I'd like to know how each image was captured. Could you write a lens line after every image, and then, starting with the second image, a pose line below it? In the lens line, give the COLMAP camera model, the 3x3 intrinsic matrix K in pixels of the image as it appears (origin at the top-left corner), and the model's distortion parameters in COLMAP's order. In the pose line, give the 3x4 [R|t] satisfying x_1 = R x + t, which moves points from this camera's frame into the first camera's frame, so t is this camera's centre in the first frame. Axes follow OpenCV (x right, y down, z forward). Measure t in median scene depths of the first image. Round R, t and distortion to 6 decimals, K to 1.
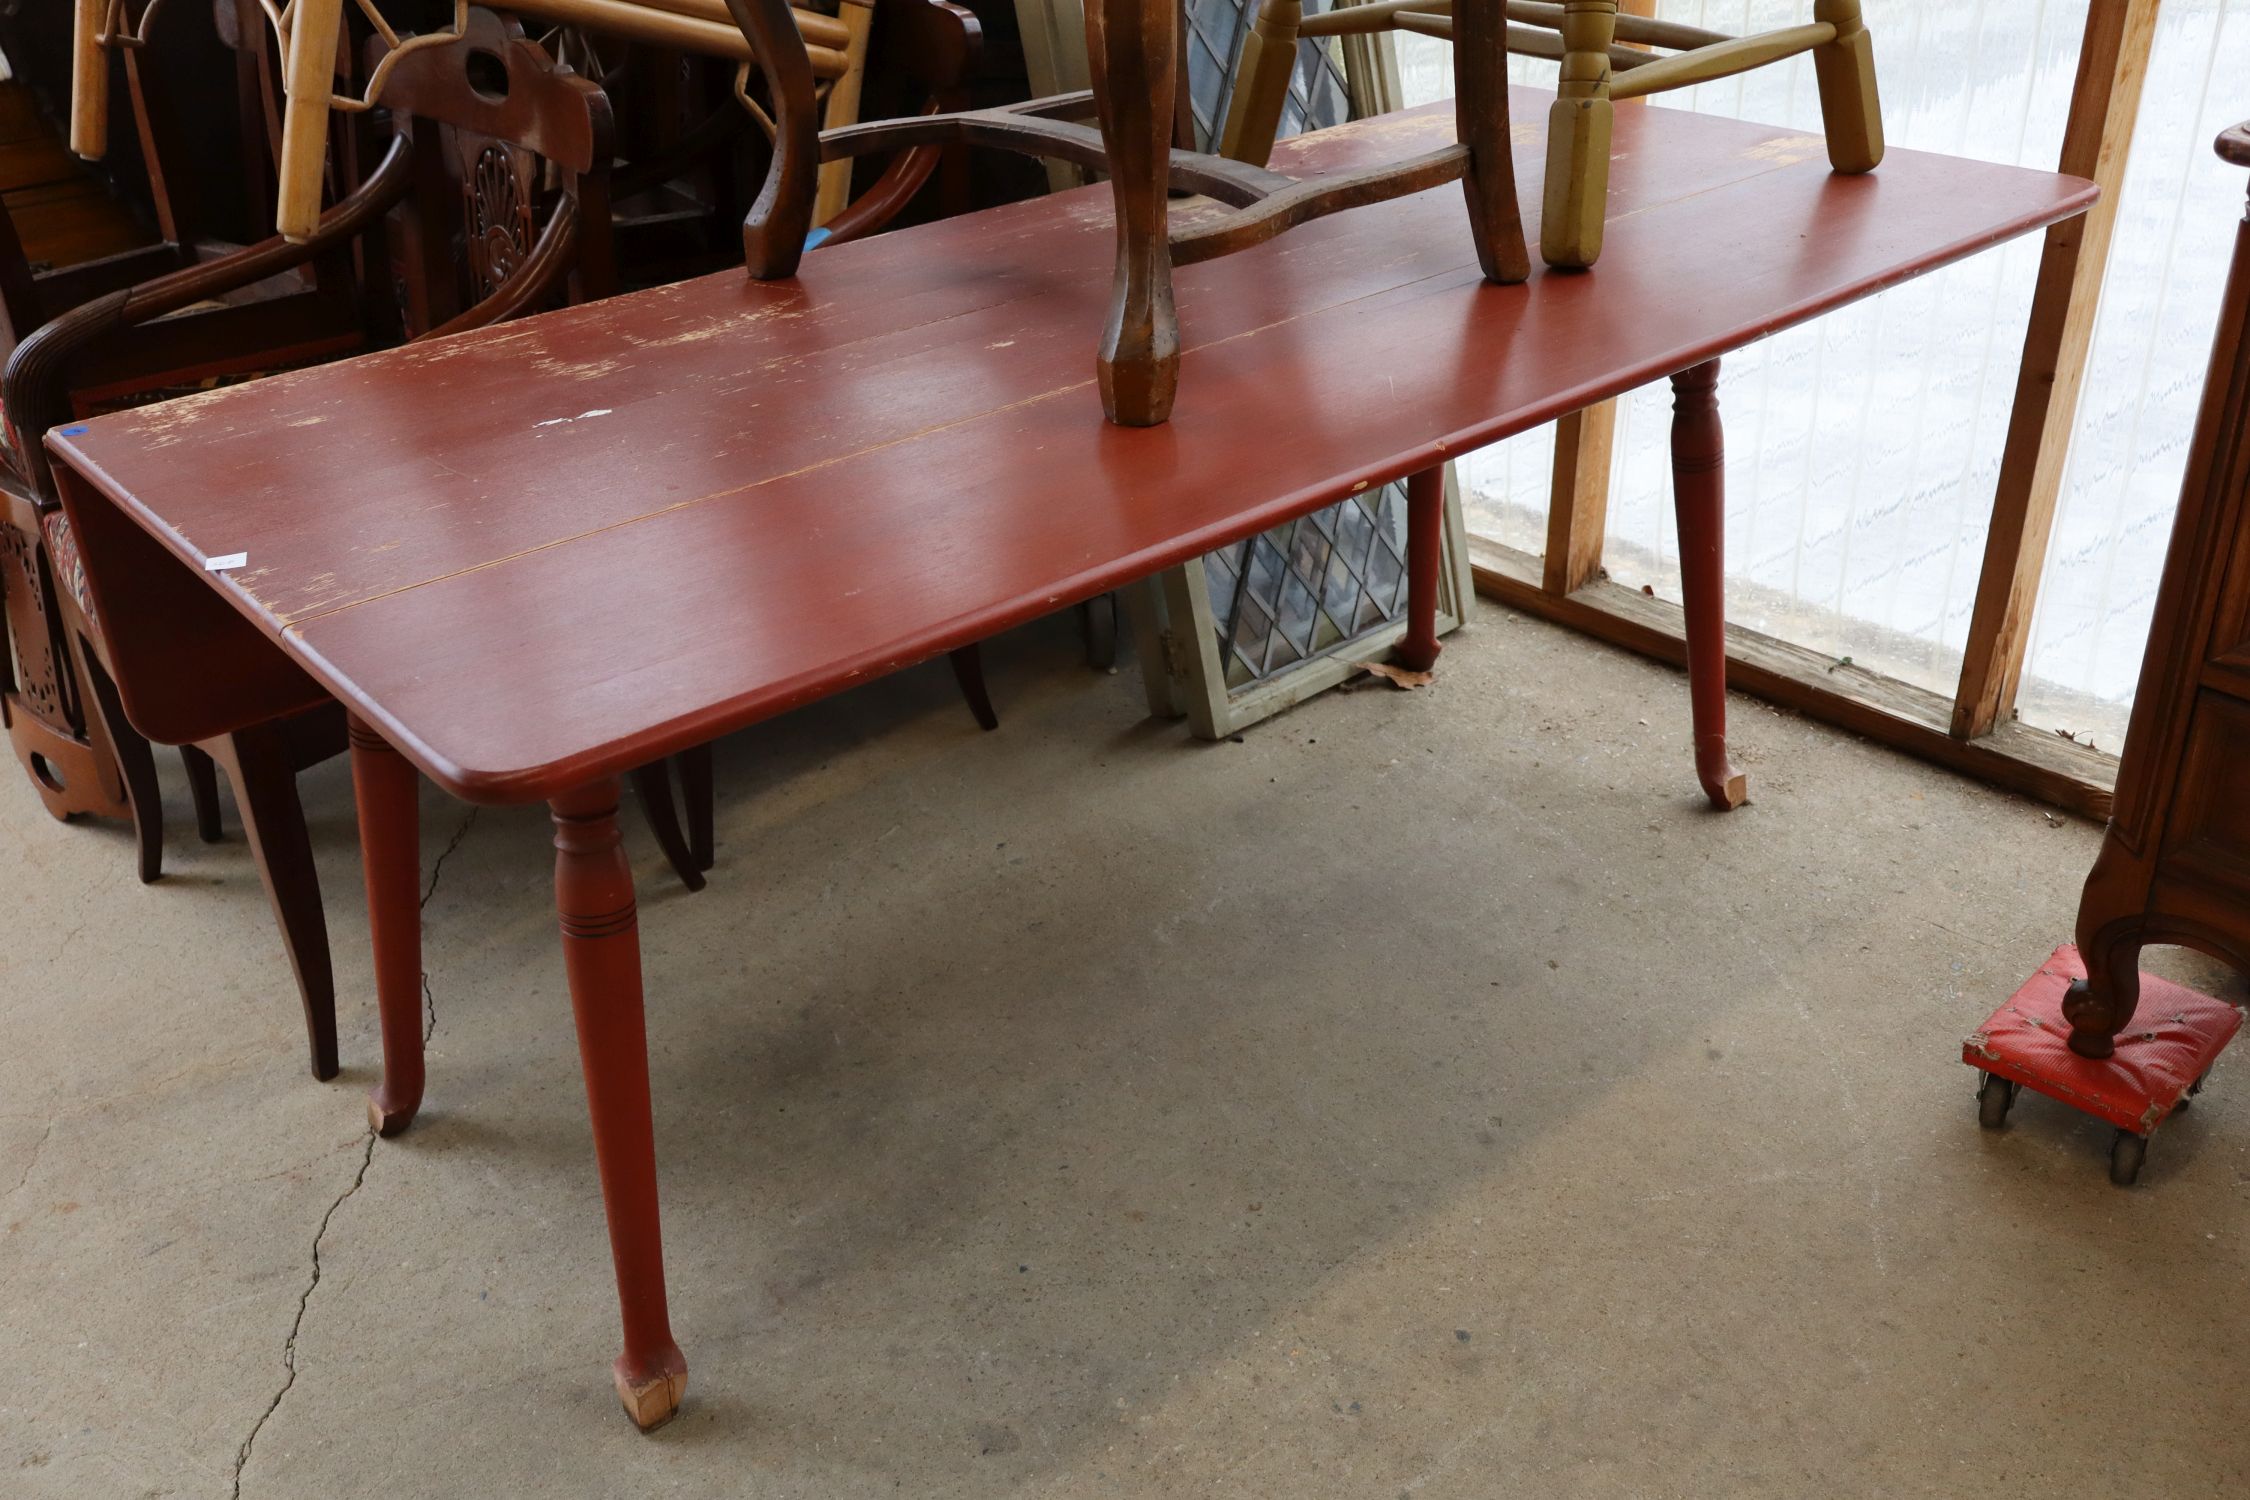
lens RADIAL K [[2102.0, 0, 1085.8], [0, 2102.0, 718.8], [0, 0, 1]] dist [0.009607, 0.000000]
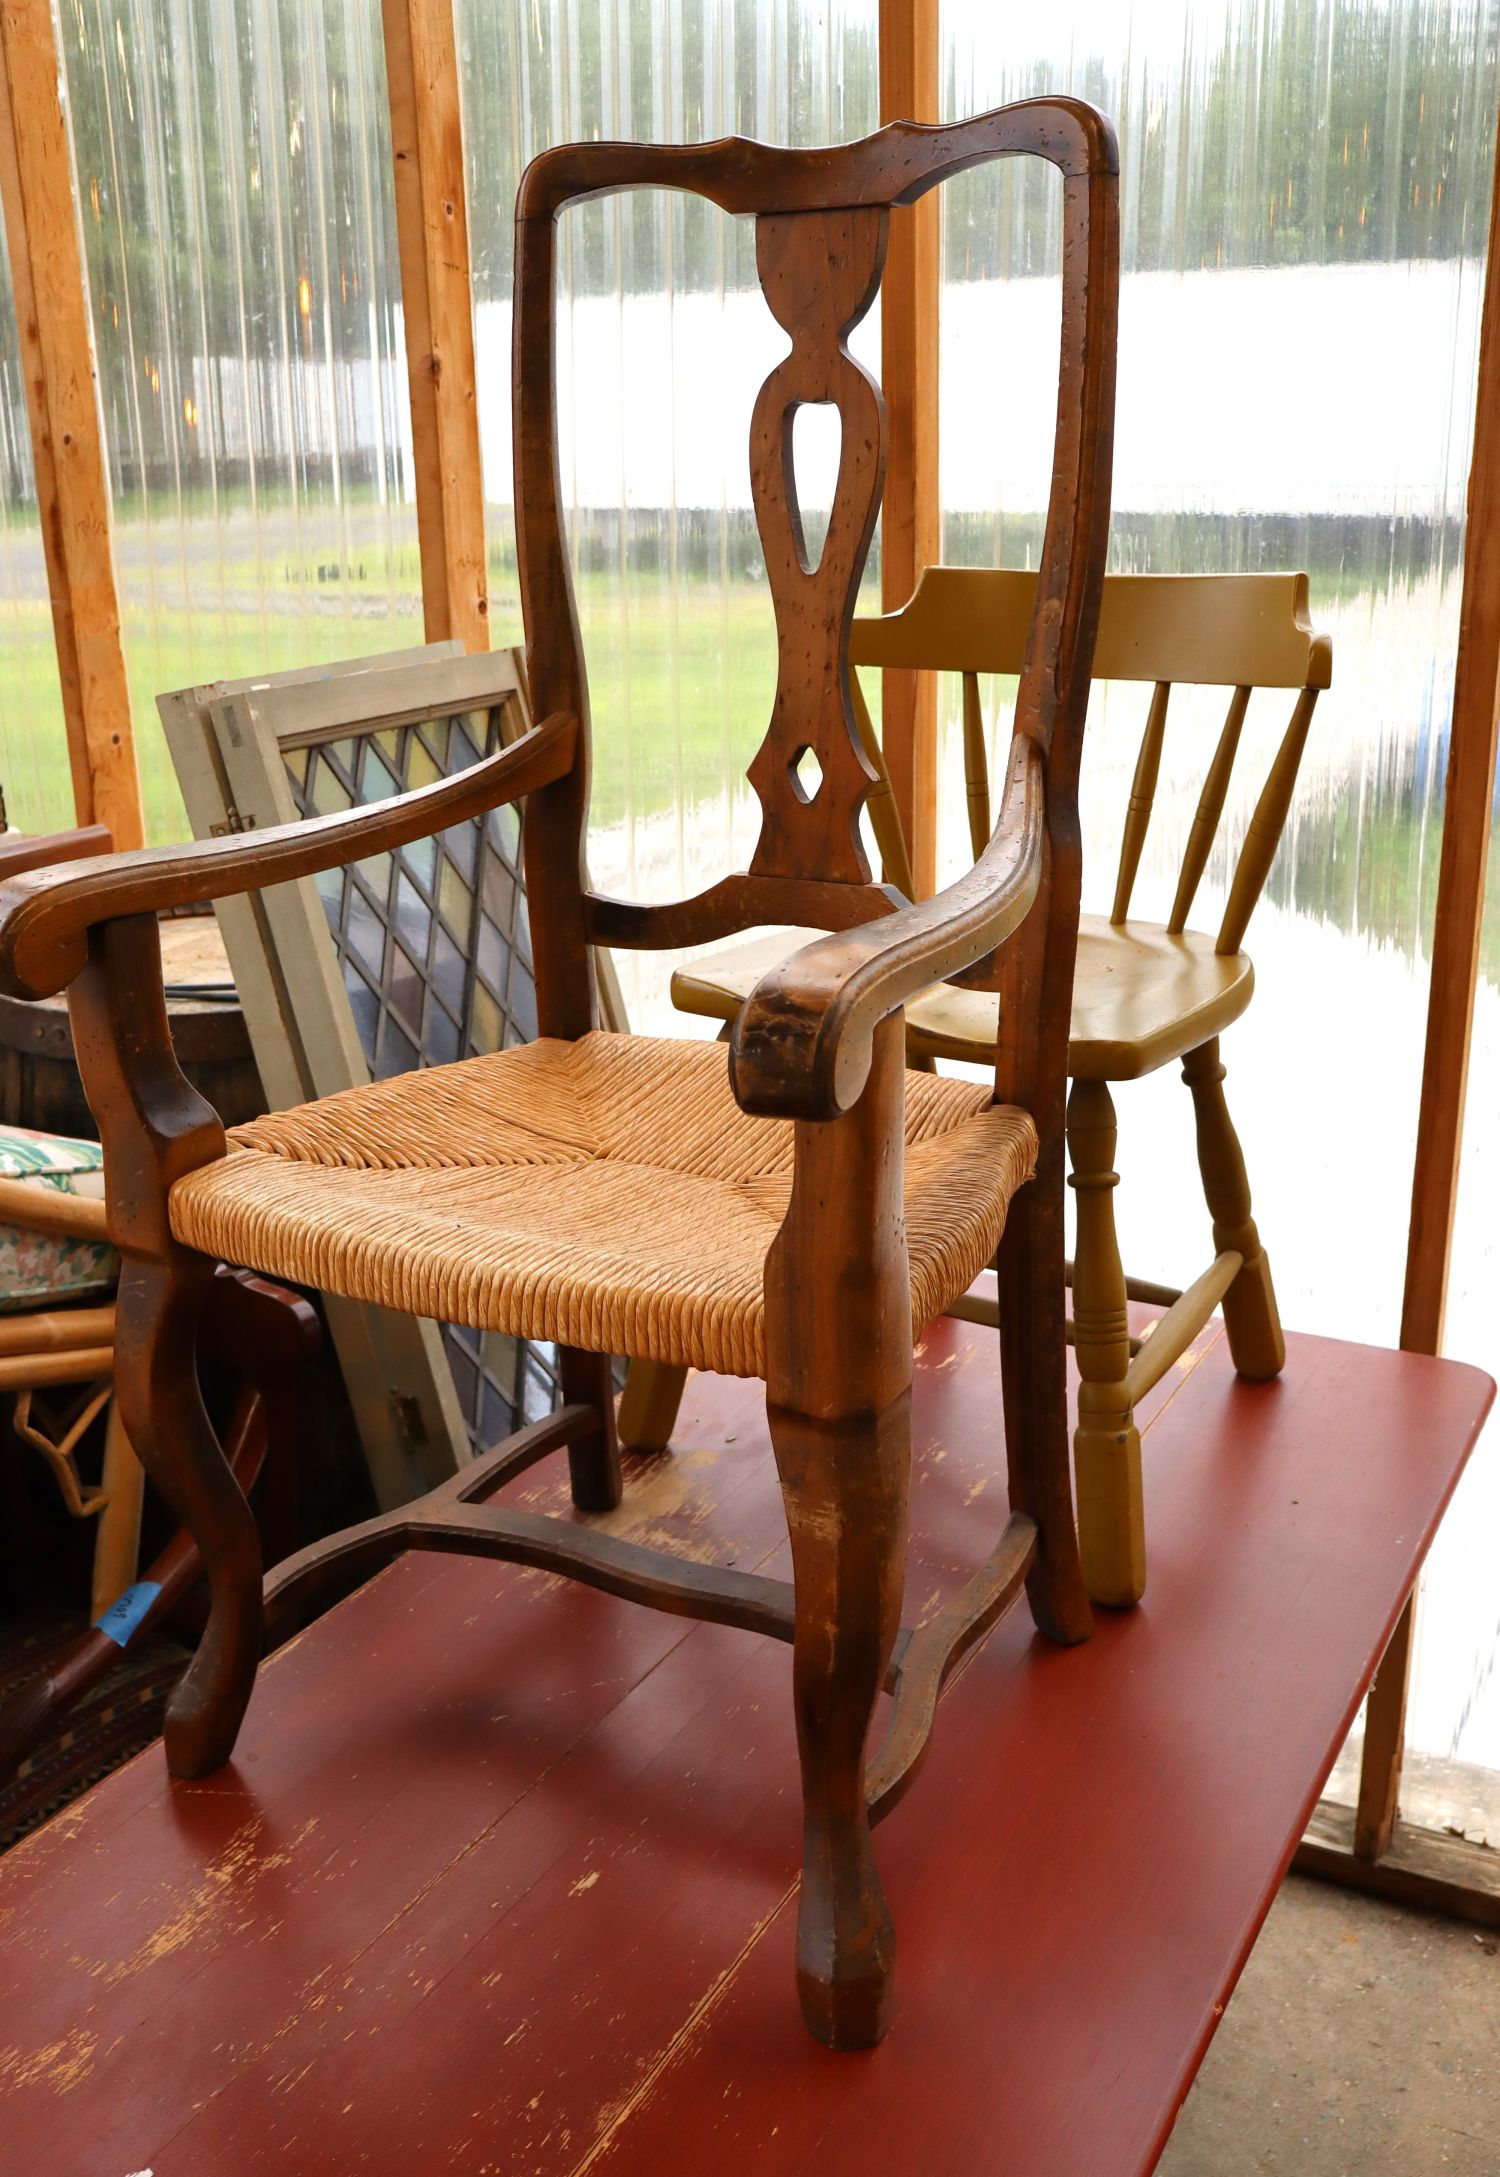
lens RADIAL K [[2089.7, 0, 712.0], [0, 2089.7, 1068.6], [0, 0, 1]] dist [0.031398, 0.000000]
pose [[0.934694, -0.095970, 0.342251, -0.155642], [0.161091, 0.972675, -0.167194, -0.220083], [-0.316853, 0.211409, 0.924613, 0.115175]]
